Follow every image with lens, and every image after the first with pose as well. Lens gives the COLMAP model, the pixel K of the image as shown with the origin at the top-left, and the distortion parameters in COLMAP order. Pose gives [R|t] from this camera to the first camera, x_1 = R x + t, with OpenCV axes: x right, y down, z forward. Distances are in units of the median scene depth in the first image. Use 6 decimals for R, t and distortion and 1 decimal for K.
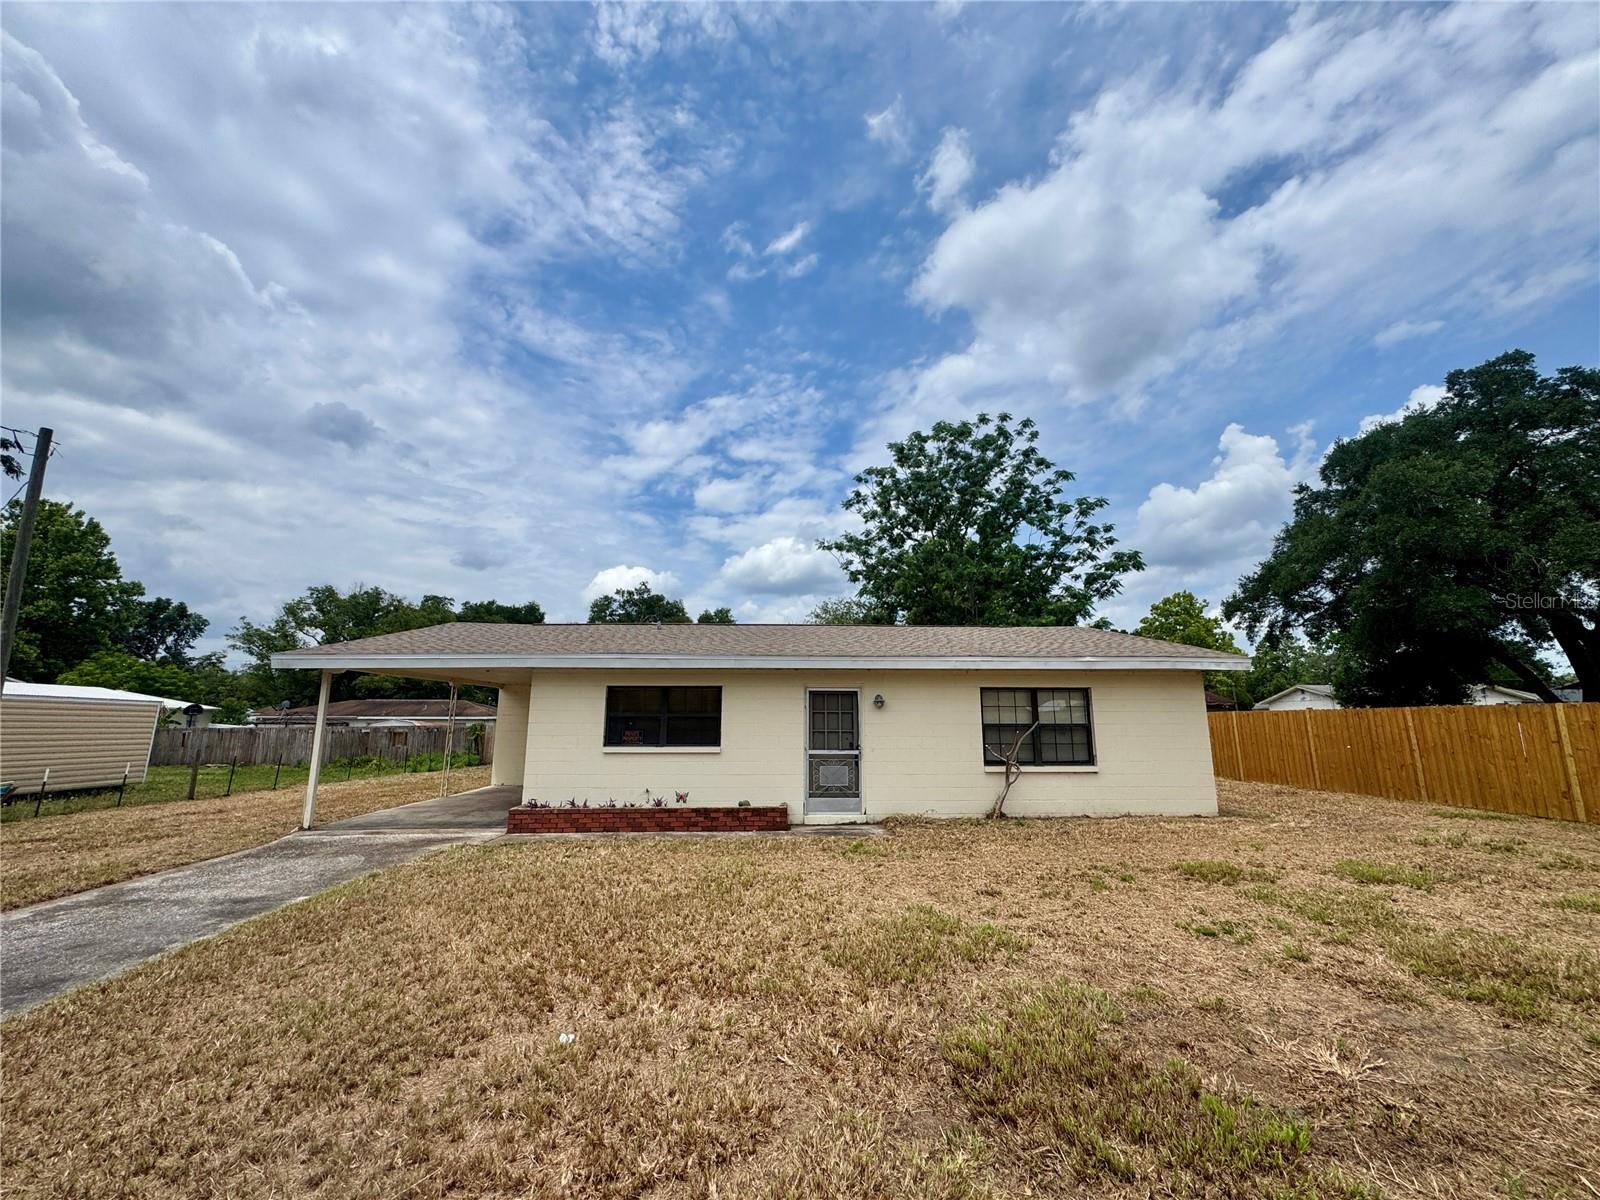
lens RADIAL K [[641.5, 0, 802.6], [0, 641.5, 603.6], [0, 0, 1]] dist [-0.001132, 0.000311]
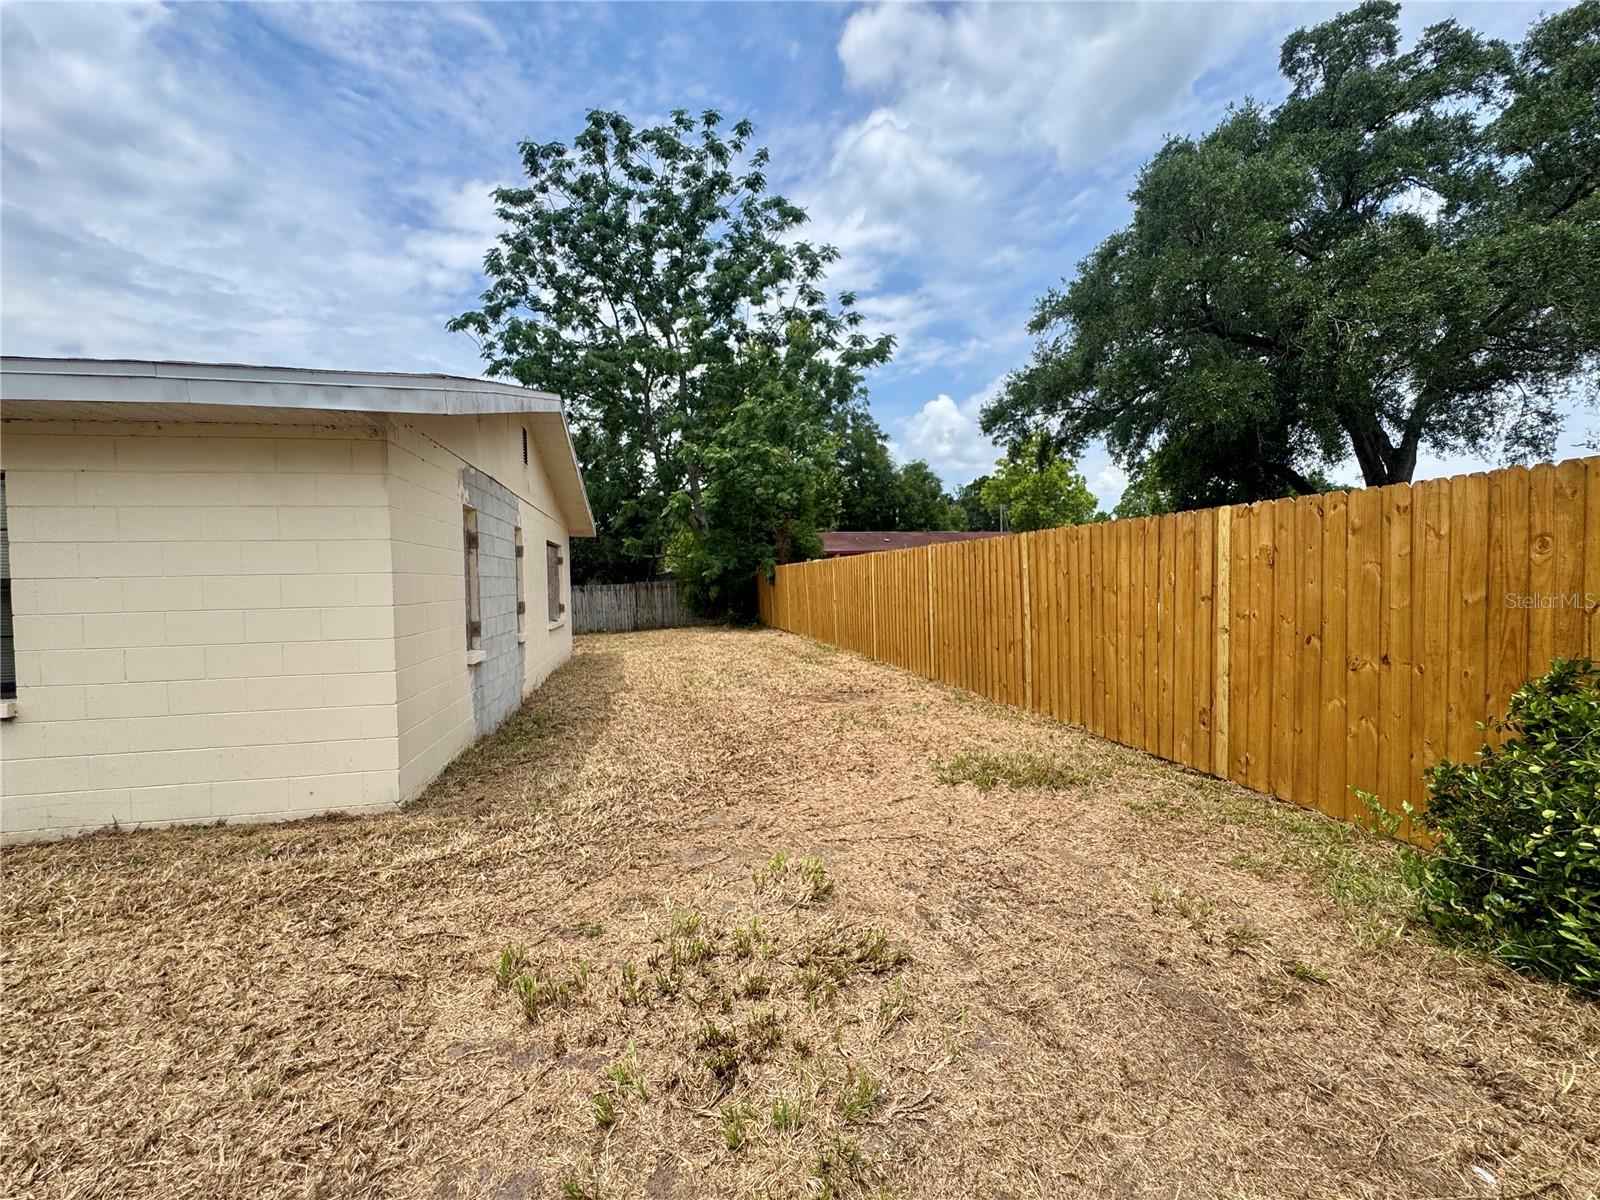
lens RADIAL K [[699.2, 0, 802.2], [0, 699.2, 604.0], [0, 0, 1]] dist [-0.000174, -0.000576]
pose [[0.985234, -0.026321, 0.169176, 0.789562], [-0.010793, 0.976599, 0.214797, 0.116170], [-0.170871, -0.213452, 0.961895, 0.566371]]
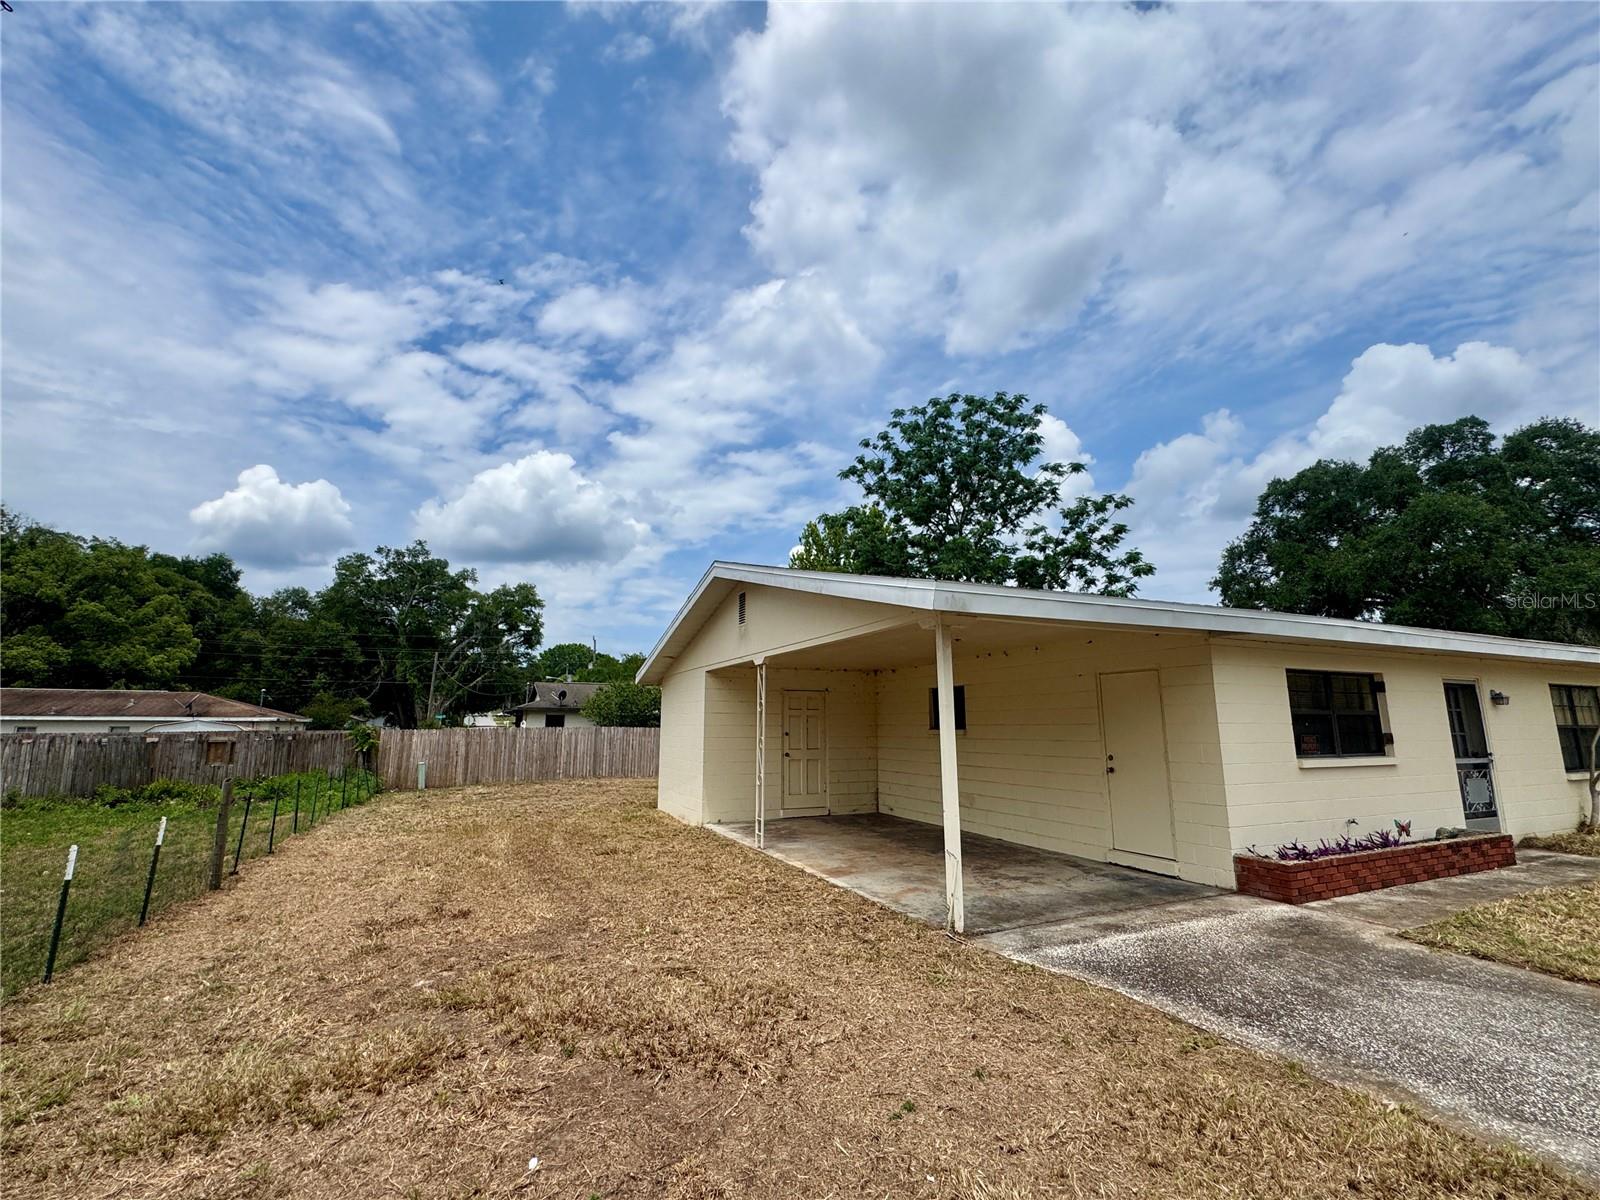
lens RADIAL K [[699.2, 0, 807.4], [0, 699.2, 601.3], [0, 0, 1]] dist [-0.000174, -0.000576]
pose [[0.923747, 0.067148, 0.377070, -1.016974], [-0.069428, 0.997558, -0.007559, 0.095271], [-0.376657, -0.019197, 0.926154, 0.494835]]
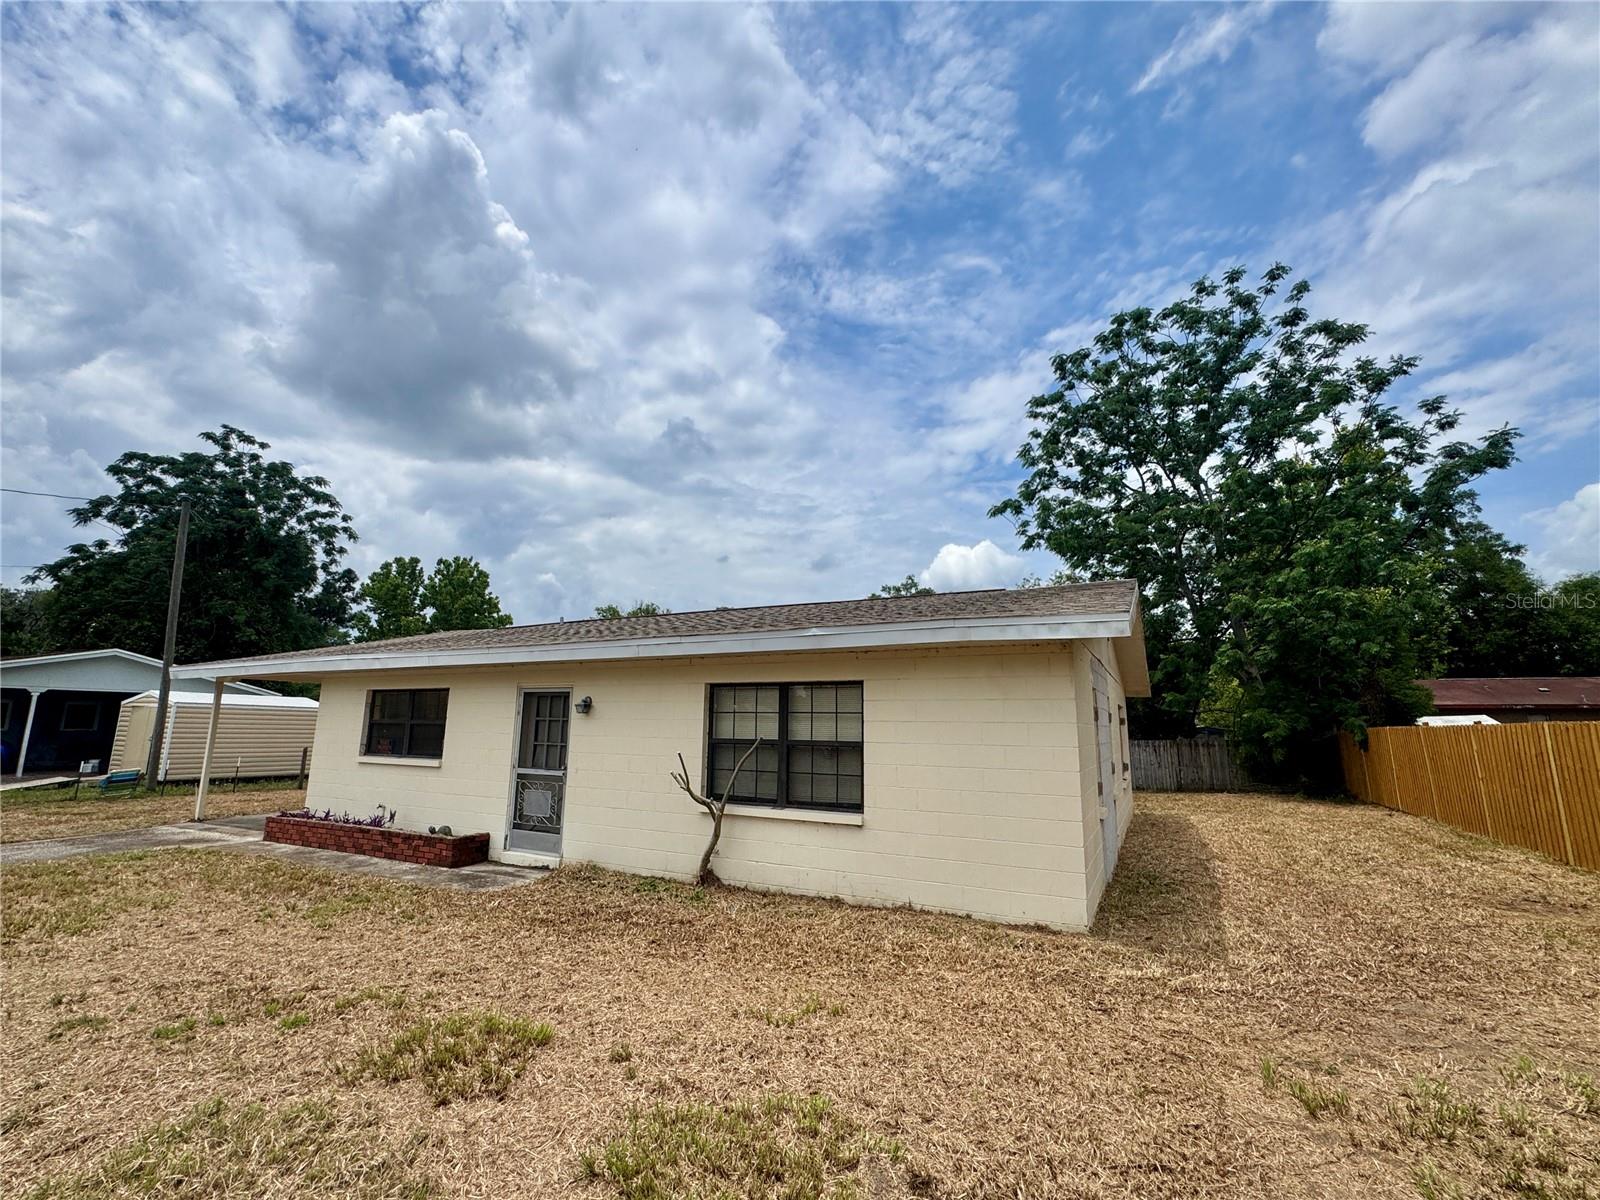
lens RADIAL K [[699.2, 0, 794.1], [0, 699.2, 602.3], [0, 0, 1]] dist [-0.000174, -0.000576]
pose [[0.868788, -0.077154, -0.489137, 0.711269], [0.078836, 0.996739, -0.017196, 0.065629], [0.488868, -0.023622, 0.872038, 0.409565]]
